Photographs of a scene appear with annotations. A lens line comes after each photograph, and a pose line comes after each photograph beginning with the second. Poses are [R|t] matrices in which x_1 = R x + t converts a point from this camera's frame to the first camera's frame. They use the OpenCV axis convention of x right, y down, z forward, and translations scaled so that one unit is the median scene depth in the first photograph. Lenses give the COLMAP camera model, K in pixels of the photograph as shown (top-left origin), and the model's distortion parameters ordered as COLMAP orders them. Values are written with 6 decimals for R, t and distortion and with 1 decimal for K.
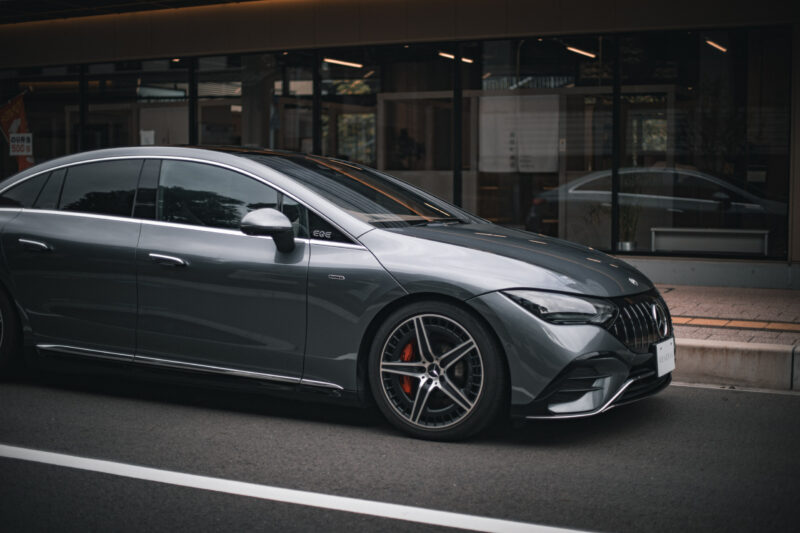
lens RADIAL K [[1159.0, 0, 400.0], [0, 1159.0, 266.5], [0, 0, 1]] dist [-0.136226, 0.110235]
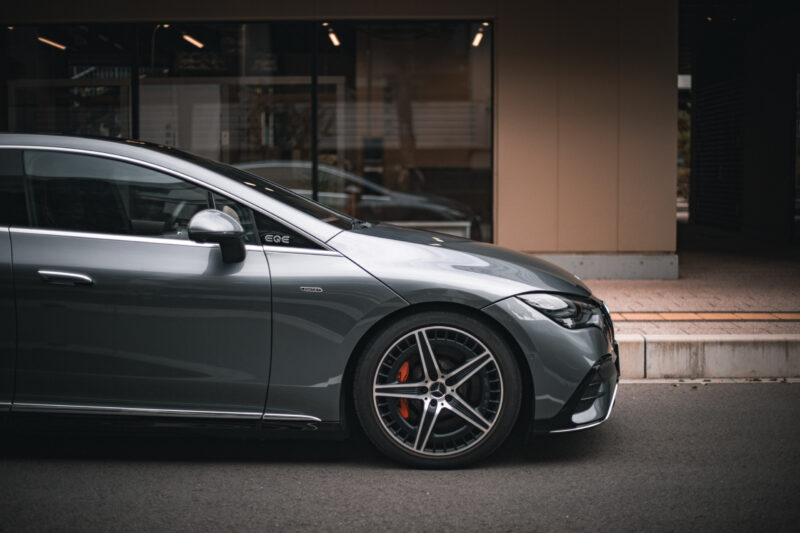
lens RADIAL K [[1159.0, 0, 400.0], [0, 1159.0, 266.5], [0, 0, 1]] dist [-0.136226, 0.110235]
pose [[0.895750, -0.040183, 0.442738, -0.379710], [0.038559, 0.999176, 0.012673, -0.016077], [-0.442882, 0.005720, 0.896561, 0.221368]]
